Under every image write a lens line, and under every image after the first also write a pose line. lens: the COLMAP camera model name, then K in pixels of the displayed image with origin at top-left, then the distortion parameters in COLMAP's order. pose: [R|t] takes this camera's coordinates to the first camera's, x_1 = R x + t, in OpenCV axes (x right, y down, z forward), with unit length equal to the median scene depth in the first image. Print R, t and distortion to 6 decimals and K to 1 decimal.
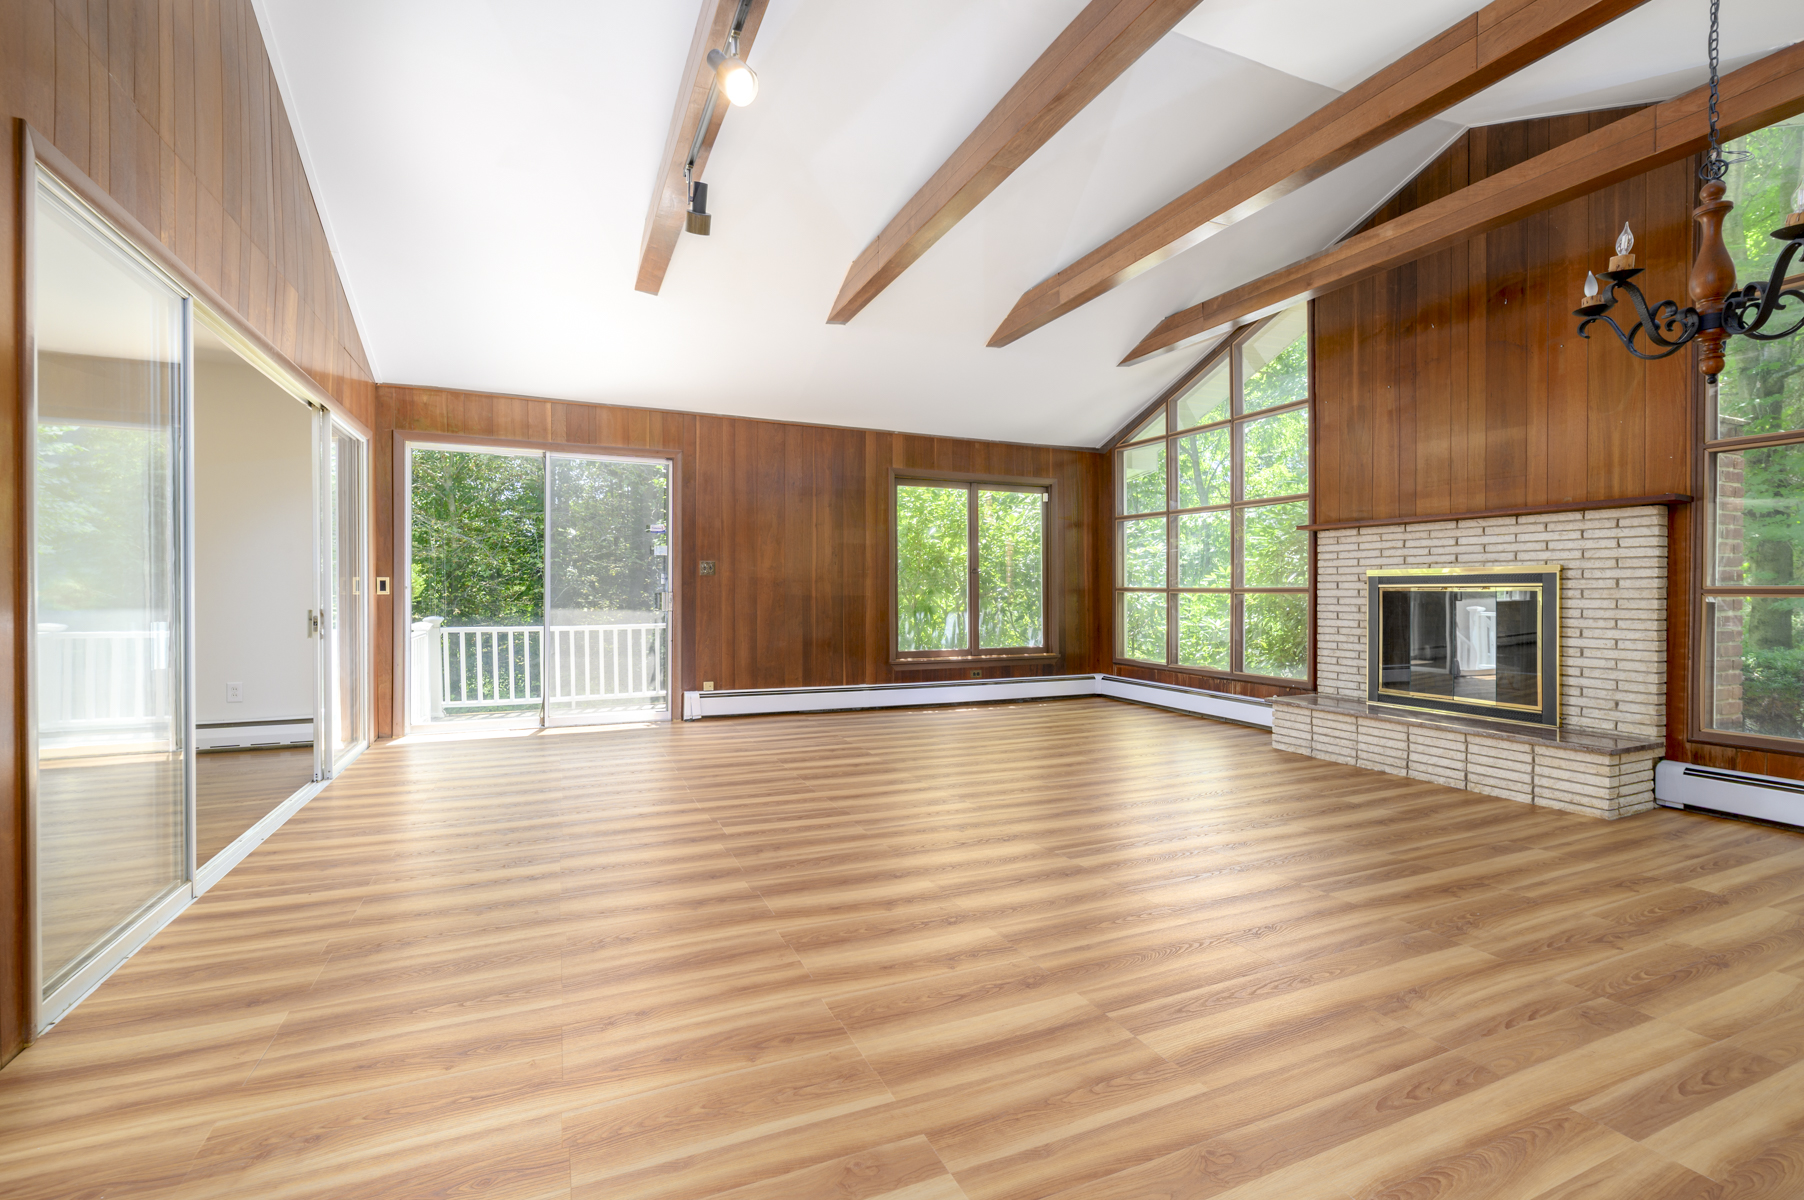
lens RADIAL K [[790.0, 0, 912.2], [0, 790.0, 593.1], [0, 0, 1]] dist [0.000788, -0.003026]
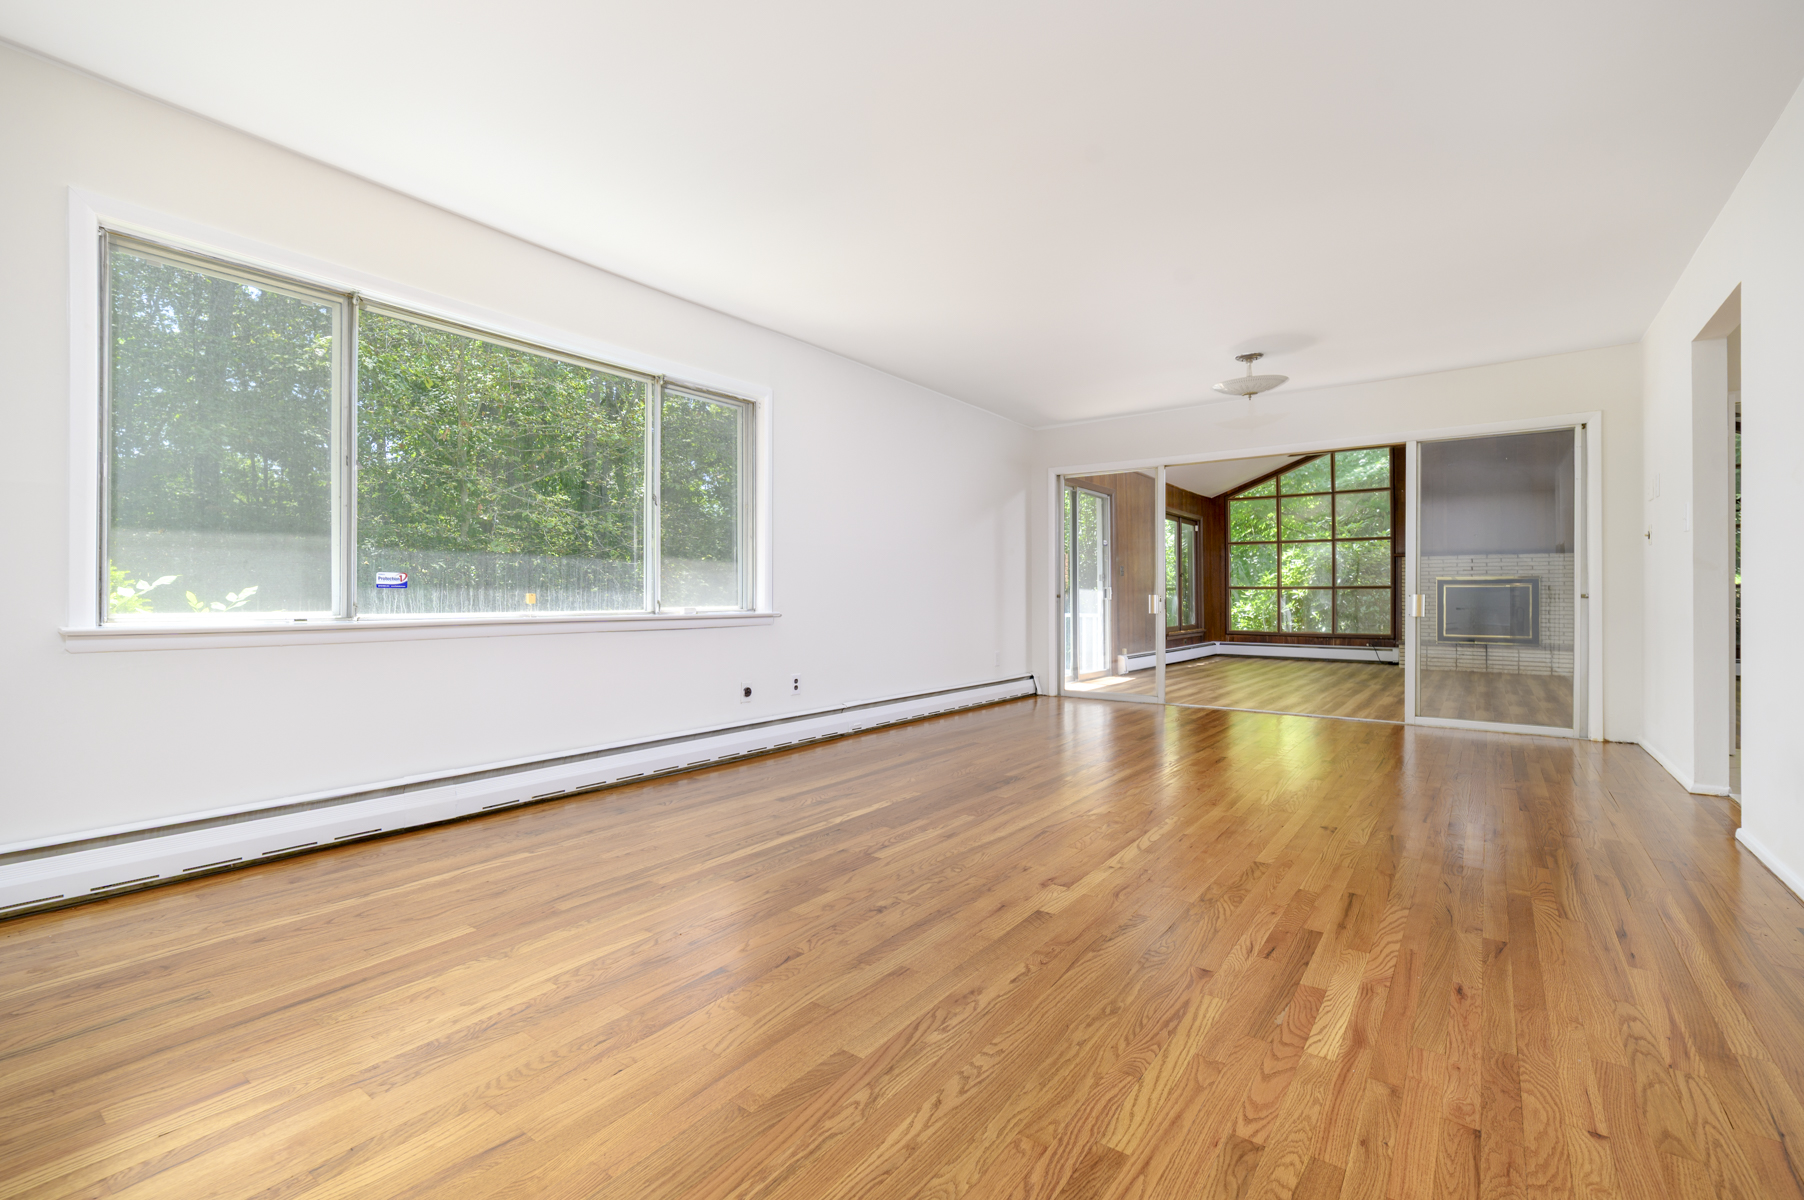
lens RADIAL K [[790.0, 0, 894.7], [0, 790.0, 594.2], [0, 0, 1]] dist [0.000788, -0.003026]
pose [[0.880170, 0.001333, 0.474657, -1.633569], [0.000933, 0.999989, -0.004537, 0.023880], [-0.474658, 0.004436, 0.880159, -0.133478]]
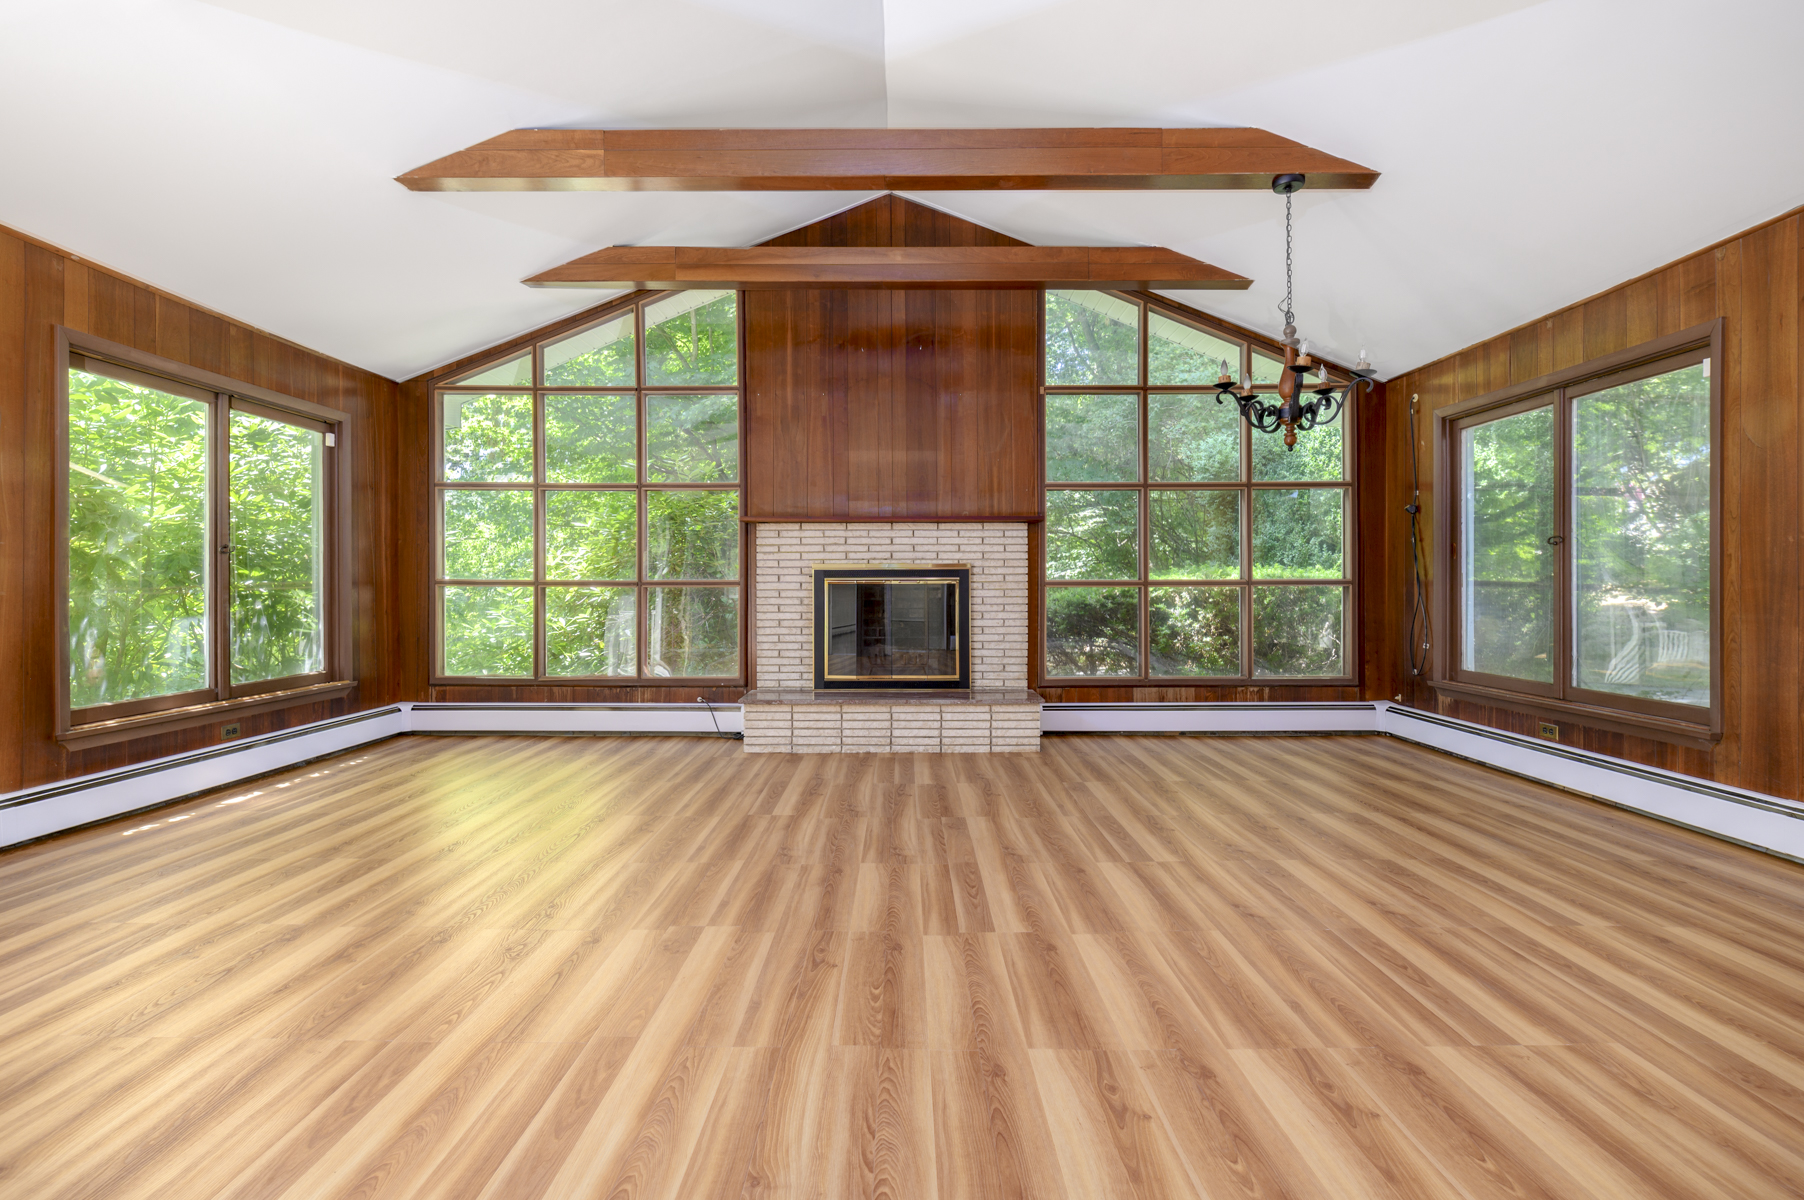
lens RADIAL K [[790.0, 0, 900.1], [0, 790.0, 568.1], [0, 0, 1]] dist [0.000788, -0.003026]
pose [[0.421171, 0.019017, 0.906782, -0.325846], [0.004455, 0.999725, -0.023035, 0.001128], [-0.906970, 0.013741, 0.420971, 0.457143]]
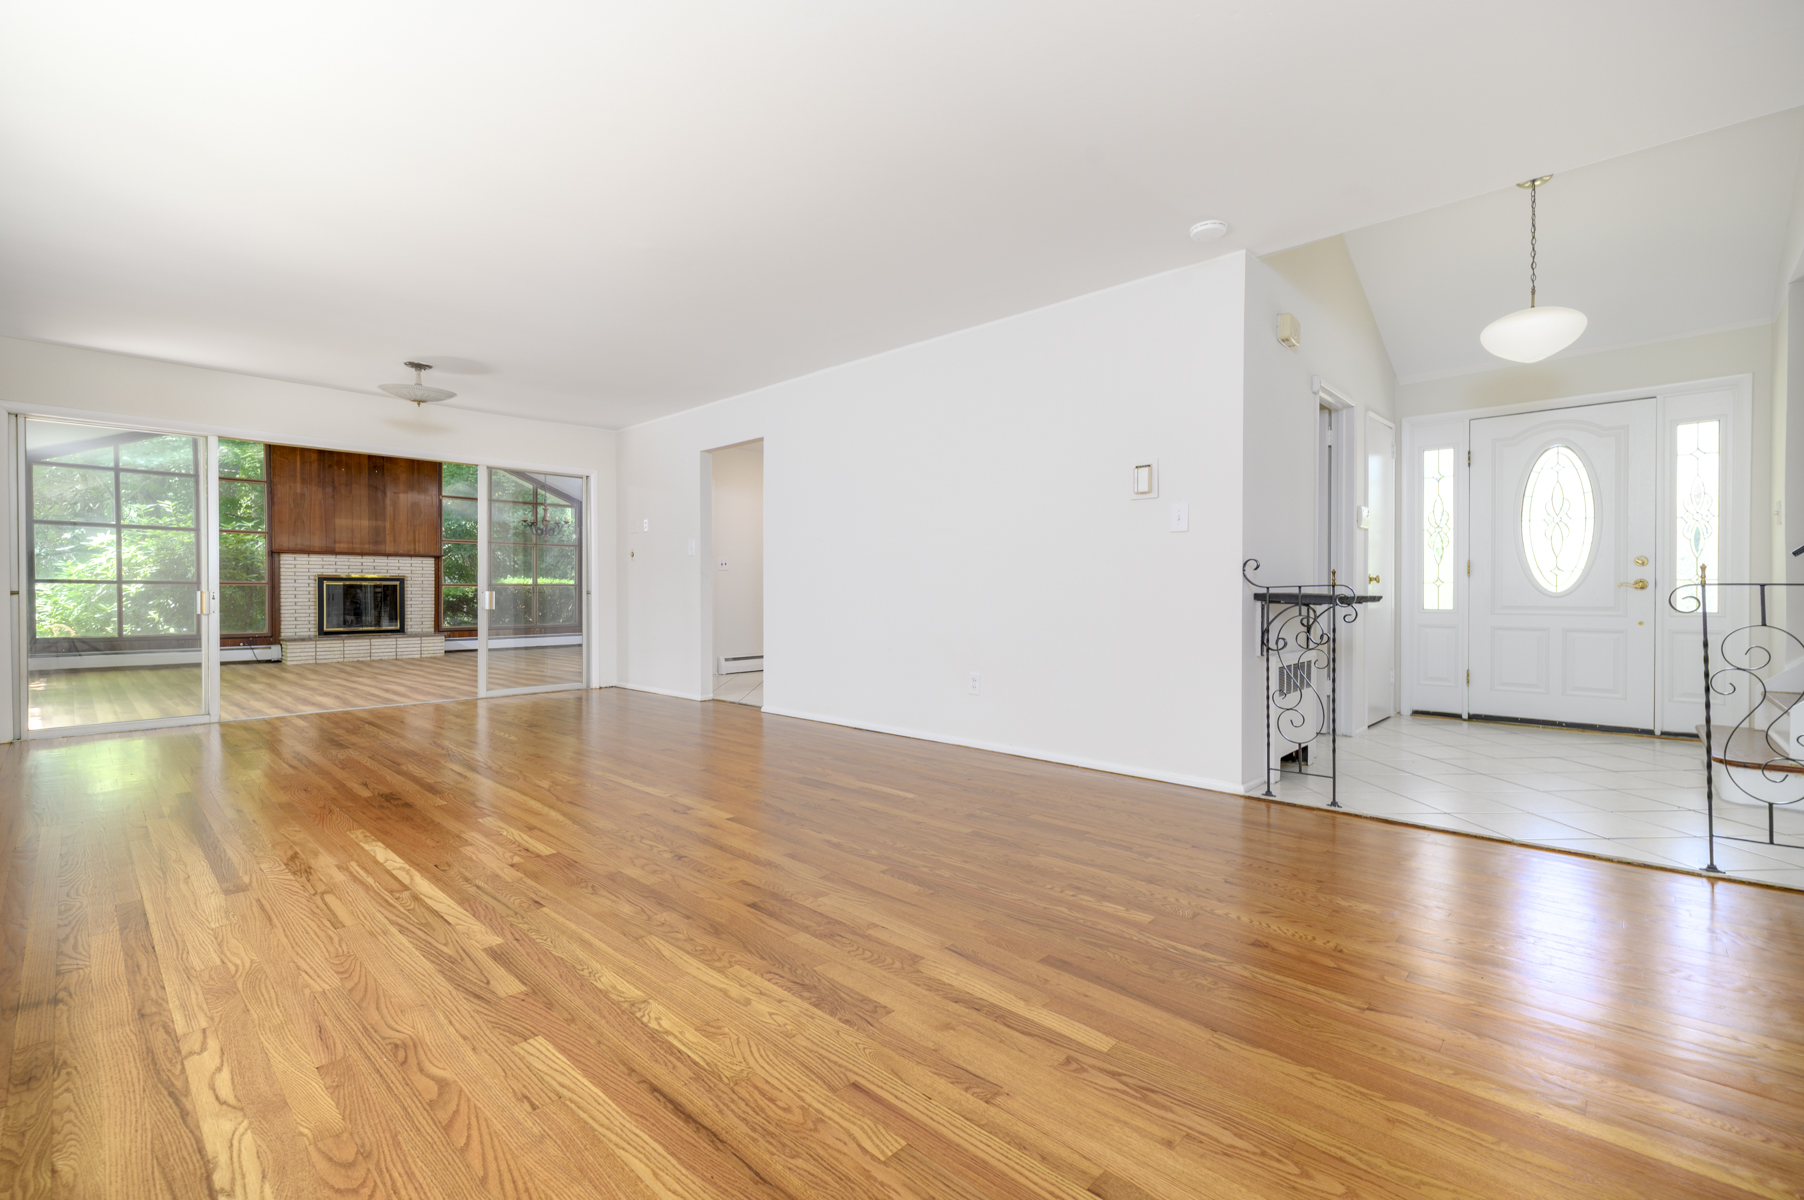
lens RADIAL K [[790.0, 0, 900.3], [0, 790.0, 600.8], [0, 0, 1]] dist [0.000788, -0.003026]
pose [[-0.374711, -0.010185, 0.927086, -1.990498], [0.002860, 0.999922, 0.012142, 0.021494], [-0.927137, 0.007201, -0.374653, 0.343689]]
